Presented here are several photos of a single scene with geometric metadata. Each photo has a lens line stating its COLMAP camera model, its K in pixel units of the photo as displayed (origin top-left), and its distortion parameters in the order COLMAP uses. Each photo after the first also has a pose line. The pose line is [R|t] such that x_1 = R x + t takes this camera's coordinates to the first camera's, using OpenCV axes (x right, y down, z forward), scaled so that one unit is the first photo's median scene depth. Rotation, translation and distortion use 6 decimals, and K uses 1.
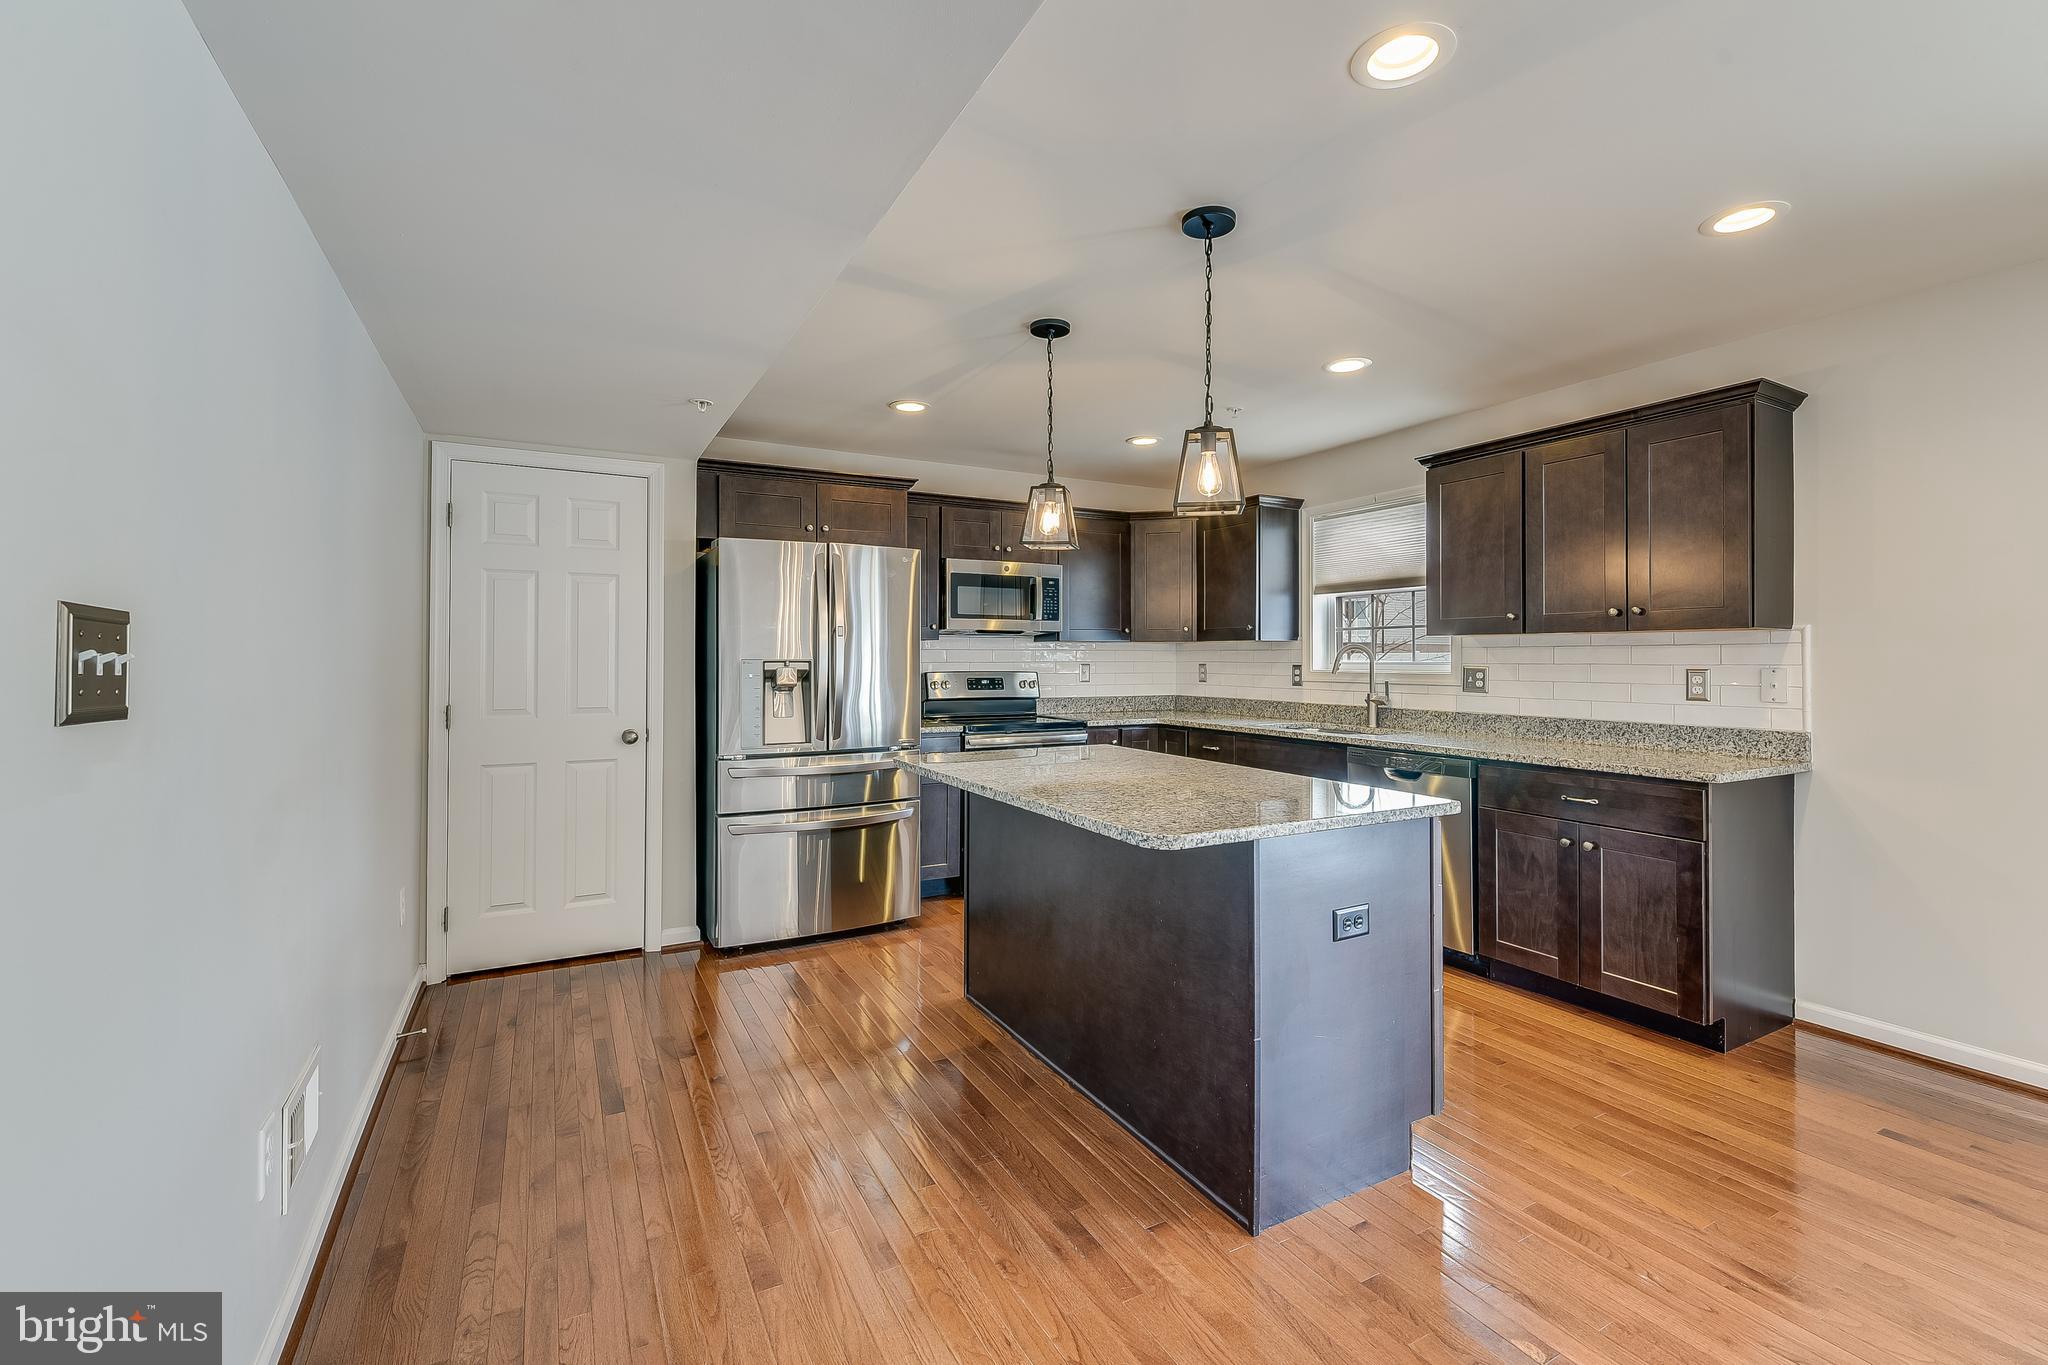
lens RADIAL K [[871.0, 0, 1024.0], [0, 871.0, 652.5], [0, 0, 1]] dist [0.002549, -0.000549]
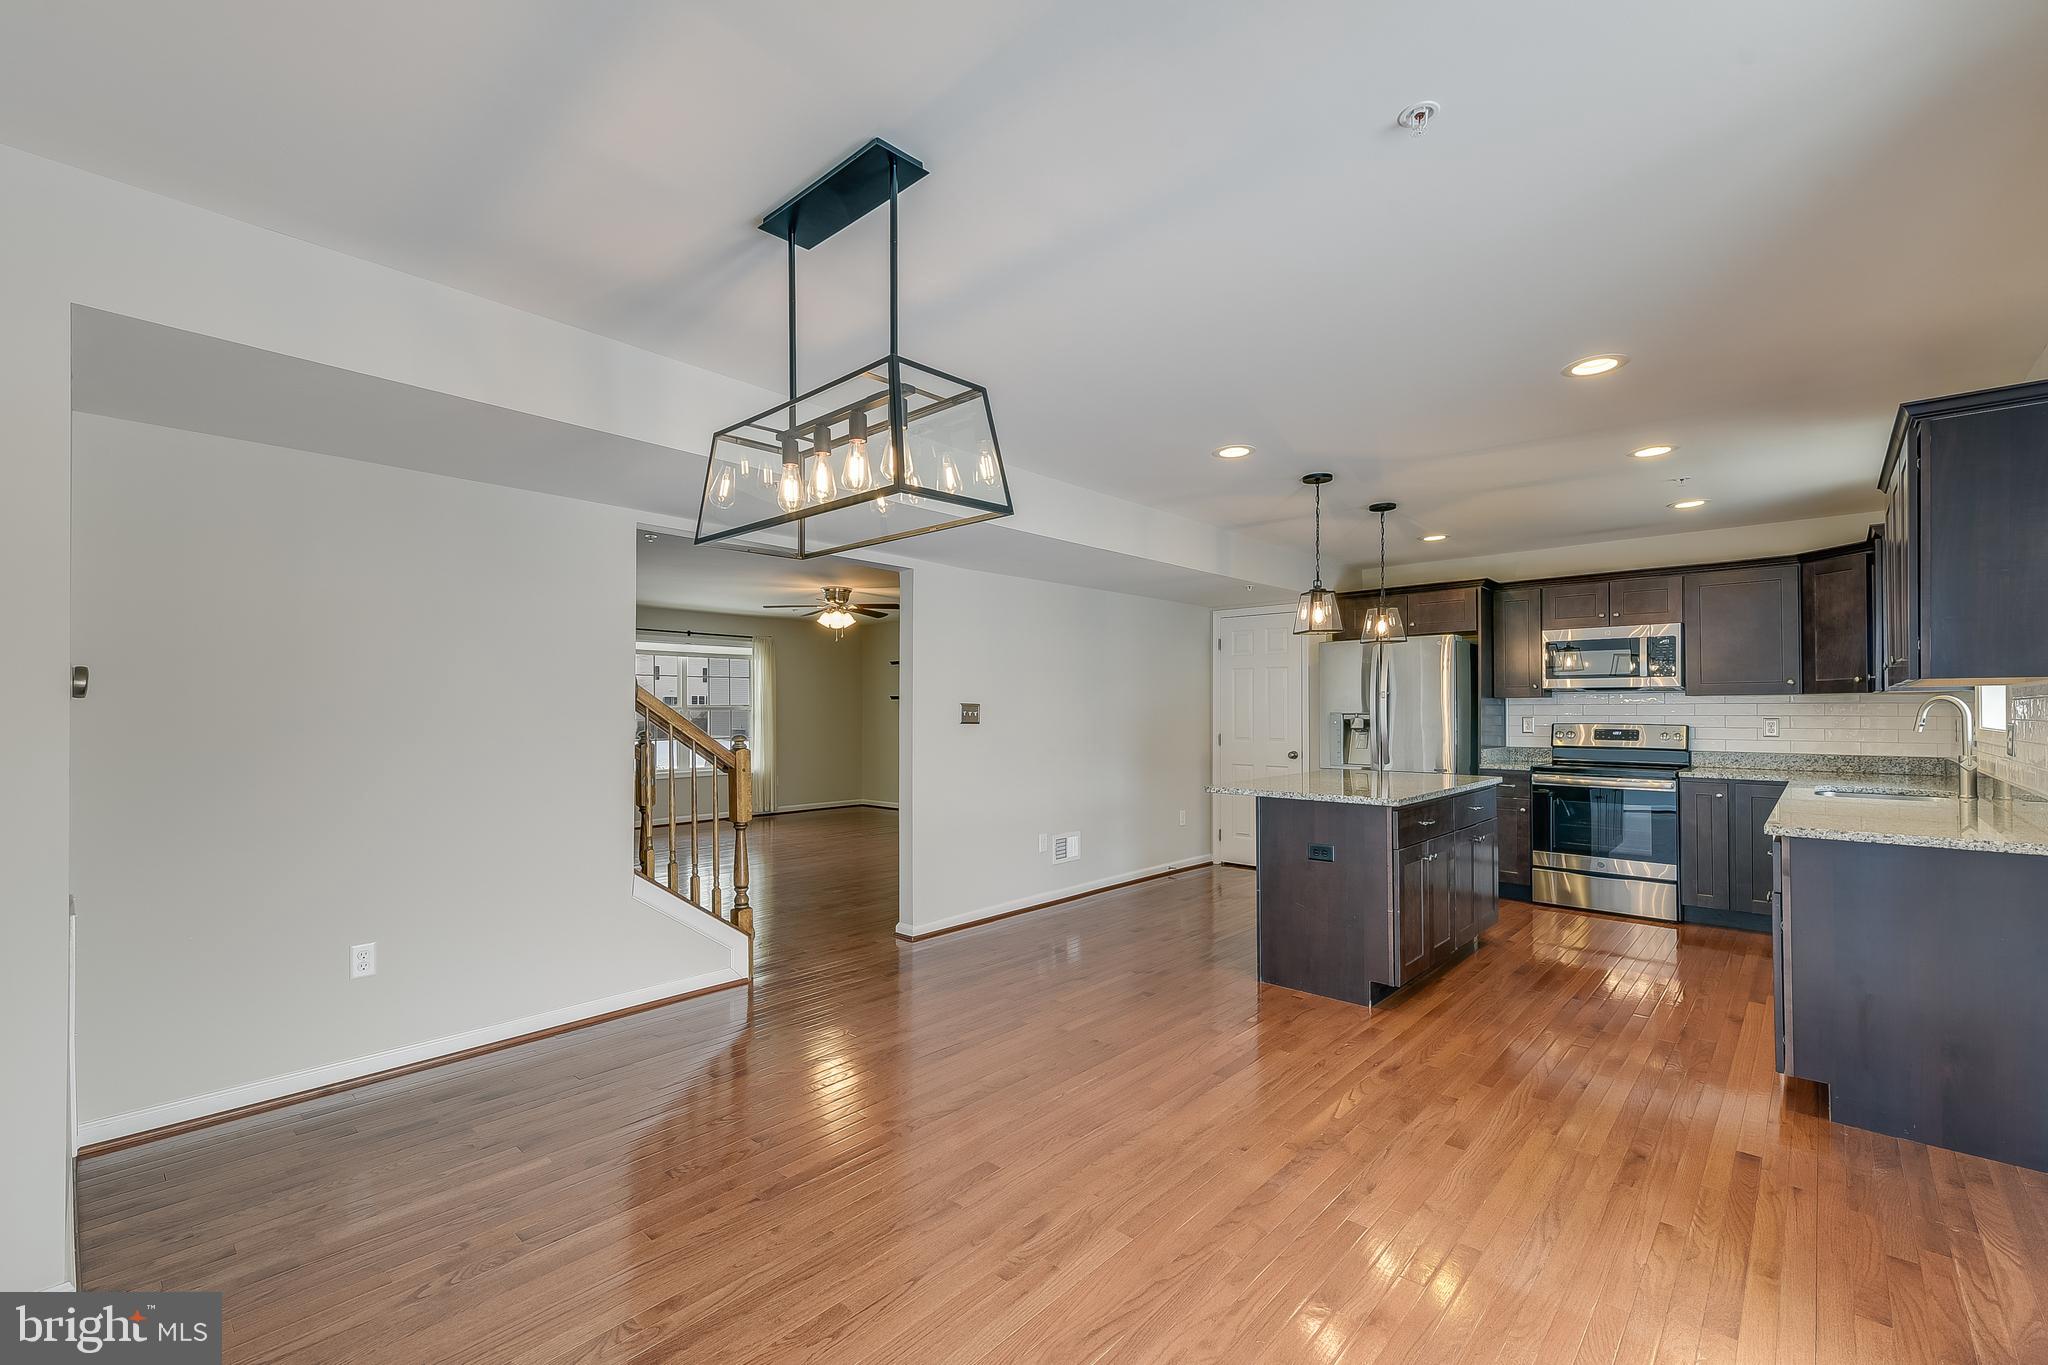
lens RADIAL K [[867.5, 0, 1025.8], [0, 867.5, 703.5], [0, 0, 1]] dist [0.000839, -0.000172]
pose [[0.331352, -0.008026, -0.943473, 1.005774], [0.006972, 0.999957, -0.006058, -0.003941], [0.943481, -0.004570, 0.331394, -0.116862]]
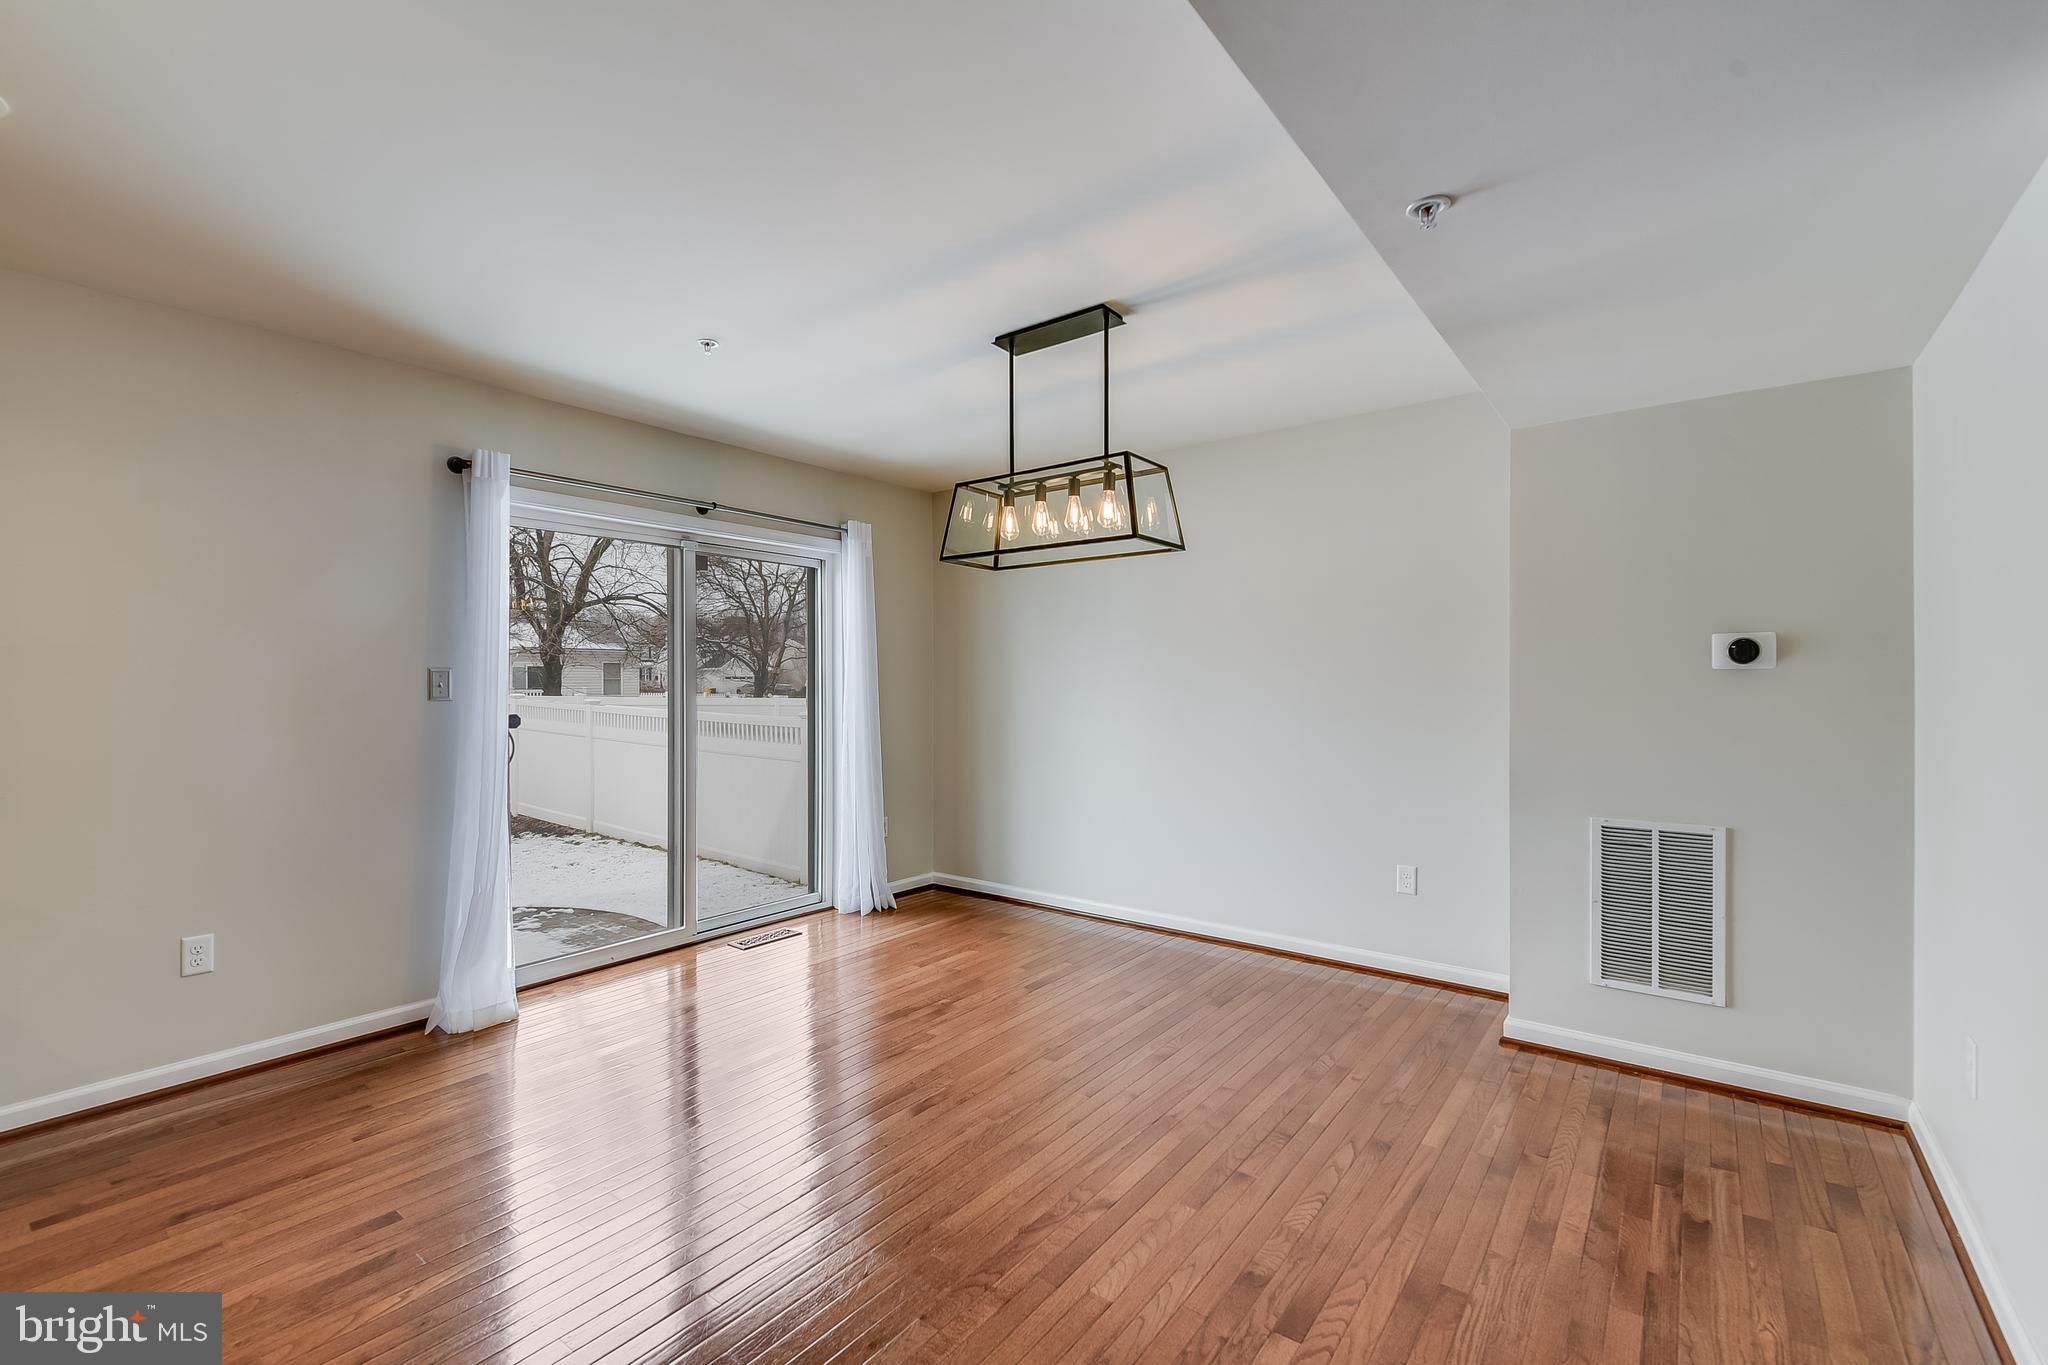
lens RADIAL K [[878.5, 0, 1020.3], [0, 878.5, 664.4], [0, 0, 1]] dist [-0.003558, -0.001034]
pose [[-0.400750, 0.013238, 0.916092, -0.133856], [-0.000327, 0.999893, -0.014592, -0.003528], [-0.916187, -0.006147, -0.400703, 0.262183]]
